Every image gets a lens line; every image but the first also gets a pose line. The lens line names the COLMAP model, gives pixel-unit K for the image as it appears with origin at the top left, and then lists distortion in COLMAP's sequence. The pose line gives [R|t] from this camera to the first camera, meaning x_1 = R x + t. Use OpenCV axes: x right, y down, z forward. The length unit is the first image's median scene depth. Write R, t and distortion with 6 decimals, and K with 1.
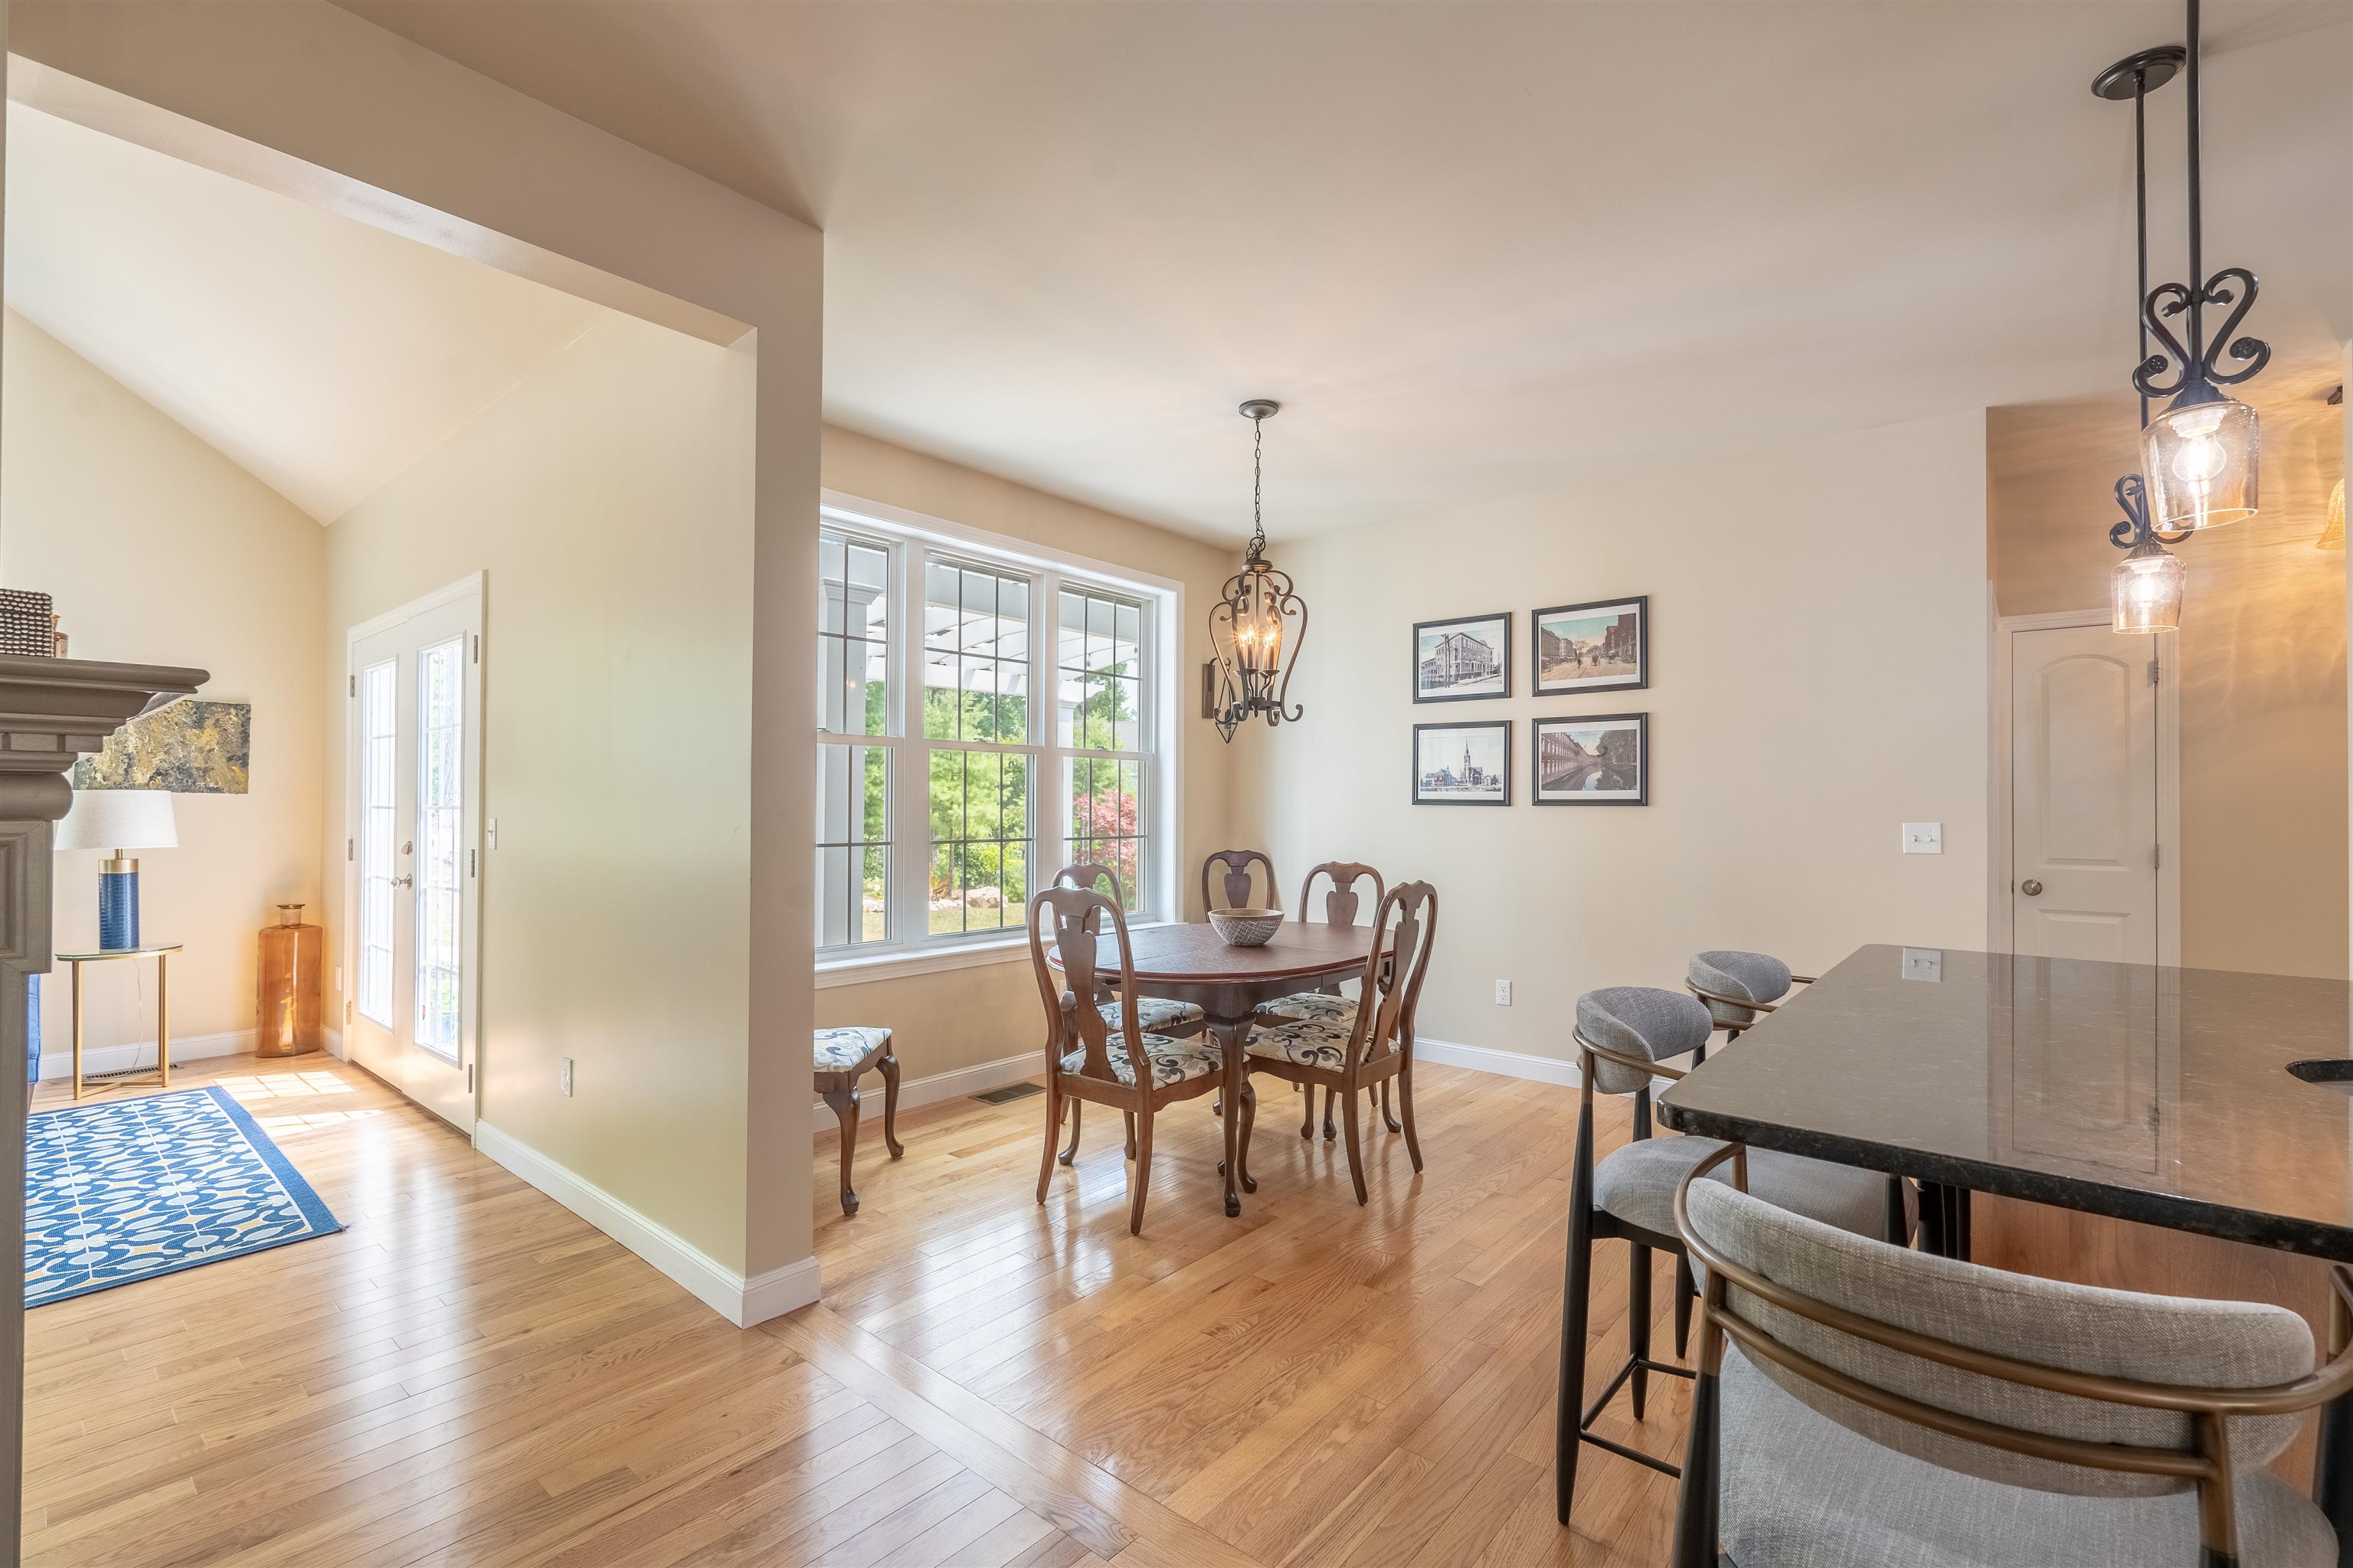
lens RADIAL K [[1038.9, 0, 1174.9], [0, 1038.9, 792.4], [0, 0, 1]] dist [0.000155, -0.000140]
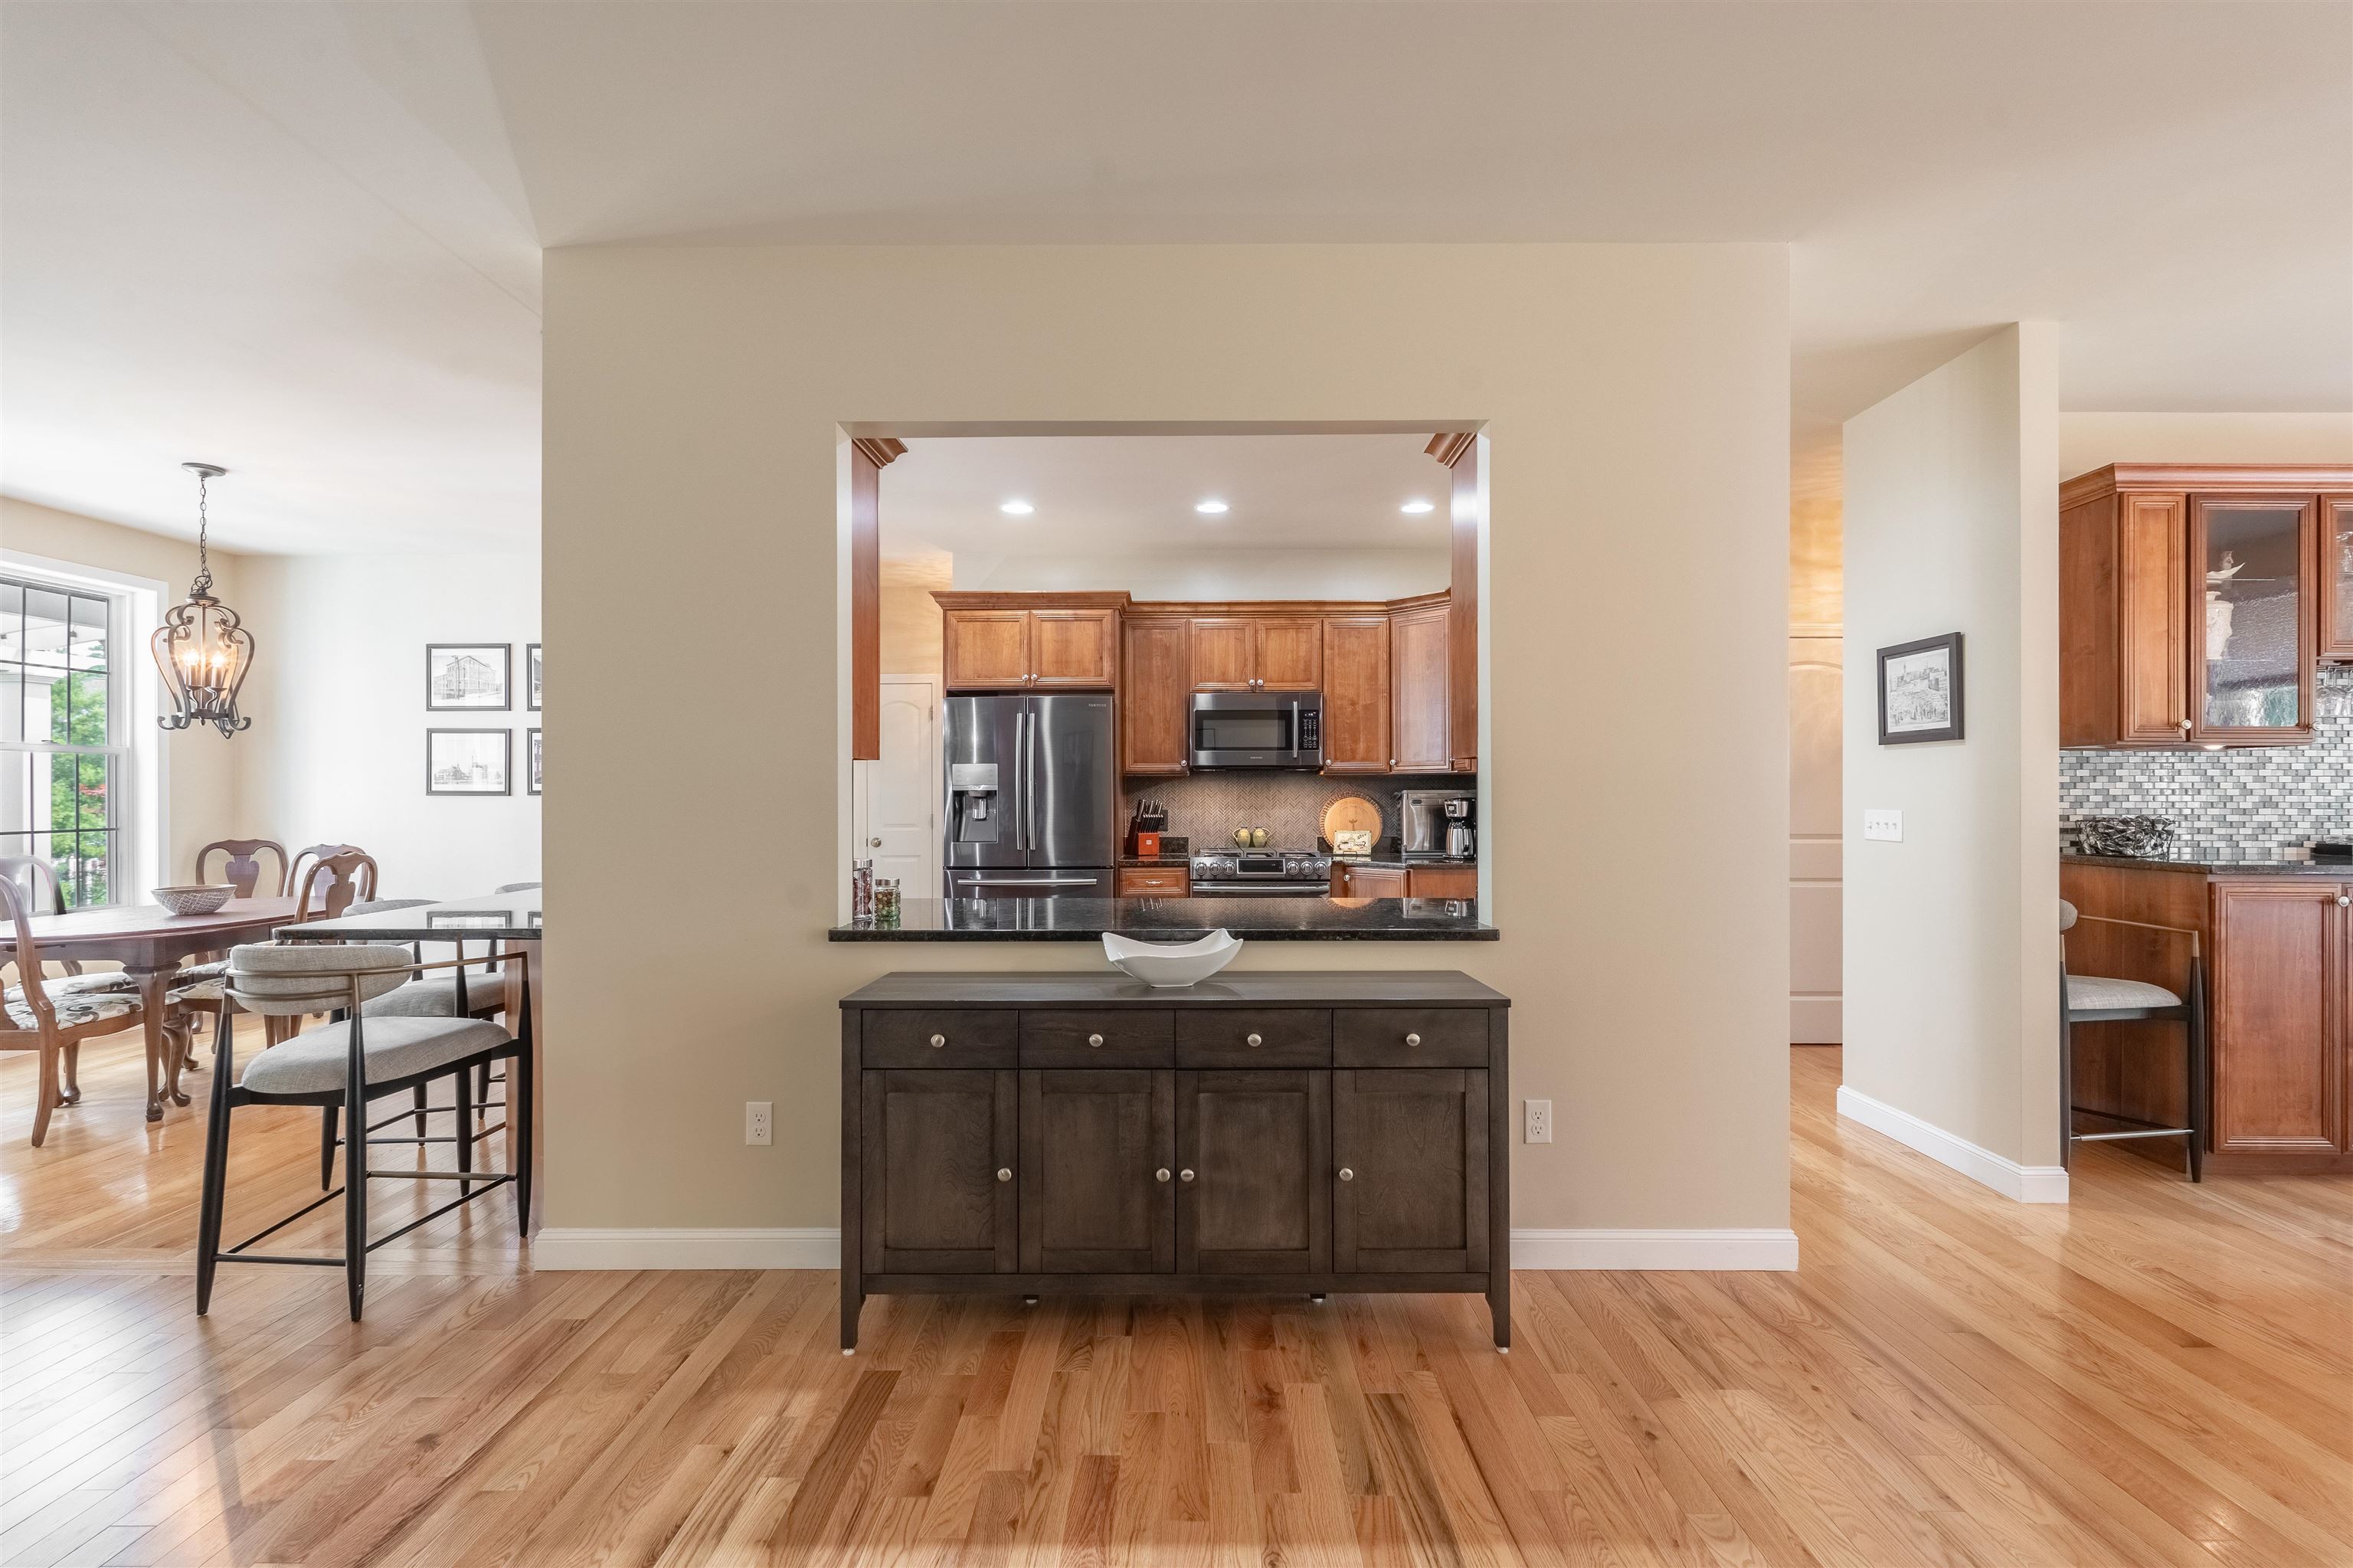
lens RADIAL K [[1038.9, 0, 1169.4], [0, 1038.9, 790.4], [0, 0, 1]] dist [0.000155, -0.000140]
pose [[0.768931, -0.008105, 0.639280, 0.166978], [0.000581, 0.999928, 0.011978, -0.010545], [-0.639331, -0.008839, 0.768881, -0.639295]]
